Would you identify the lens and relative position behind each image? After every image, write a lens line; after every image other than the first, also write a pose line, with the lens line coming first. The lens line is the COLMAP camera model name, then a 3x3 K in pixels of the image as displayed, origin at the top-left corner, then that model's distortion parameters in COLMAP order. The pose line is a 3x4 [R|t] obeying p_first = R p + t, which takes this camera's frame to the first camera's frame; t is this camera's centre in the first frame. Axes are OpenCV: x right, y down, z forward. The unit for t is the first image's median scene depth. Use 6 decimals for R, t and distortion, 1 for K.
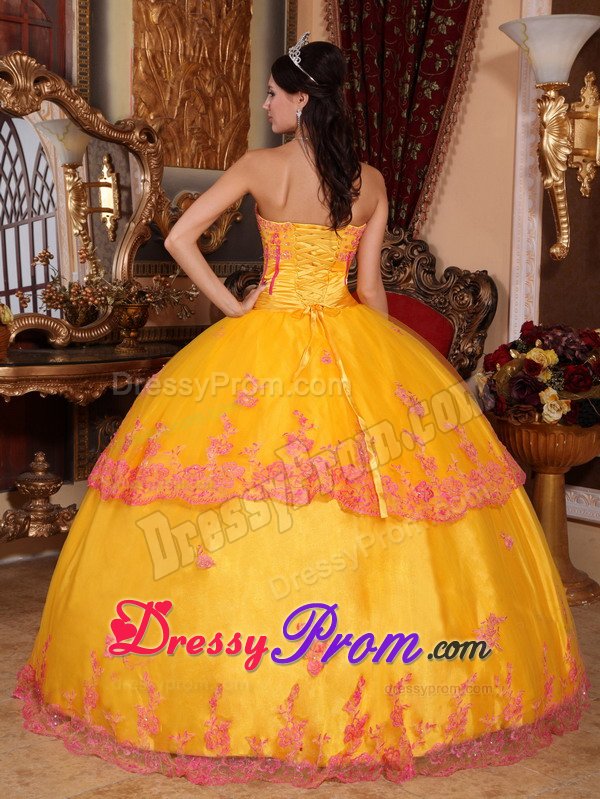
lens RADIAL K [[1442.0, 0, 302.7], [0, 1442.0, 364.9], [0, 0, 1]] dist [0.151586, 0.000000]
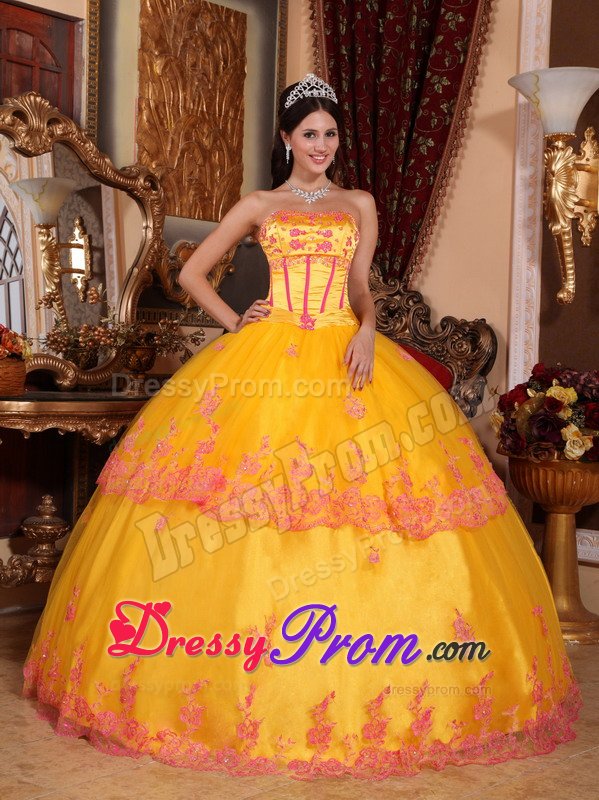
lens RADIAL K [[1368.5, 0, 322.9], [0, 1368.5, 362.9], [0, 0, 1]] dist [0.098097, 0.000000]
pose [[0.994520, 0.007203, 0.104297, -0.087306], [0.000449, 0.997320, -0.073162, 0.036498], [-0.104545, 0.072808, 0.991851, 0.051559]]
